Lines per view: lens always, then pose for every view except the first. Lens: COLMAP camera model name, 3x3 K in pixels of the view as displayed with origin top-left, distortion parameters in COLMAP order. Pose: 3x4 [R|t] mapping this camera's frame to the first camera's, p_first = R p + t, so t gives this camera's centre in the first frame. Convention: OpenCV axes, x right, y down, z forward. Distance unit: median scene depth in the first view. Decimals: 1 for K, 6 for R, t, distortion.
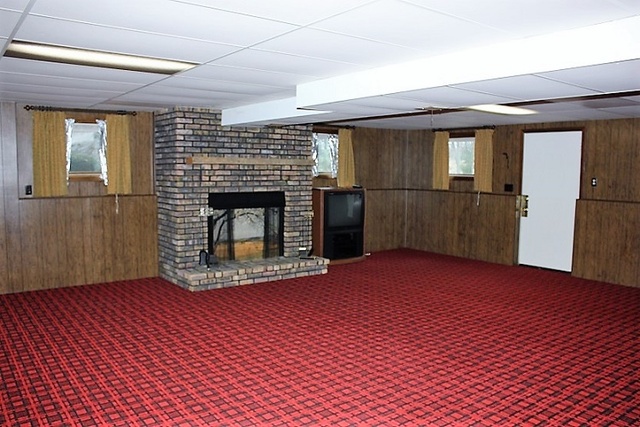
lens RADIAL K [[540.8, 0, 320.0], [0, 540.8, 213.5], [0, 0, 1]] dist [-0.106697, 0.008248]
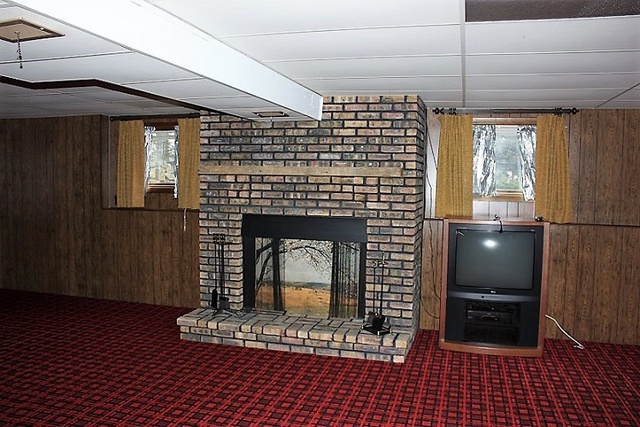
lens RADIAL K [[540.8, 0, 320.0], [0, 540.8, 213.5], [0, 0, 1]] dist [-0.106697, 0.008248]
pose [[0.596663, 0.053539, -0.800704, 0.435949], [-0.076434, 0.997027, 0.009710, -0.051740], [0.798844, 0.055408, 0.598981, 0.615366]]
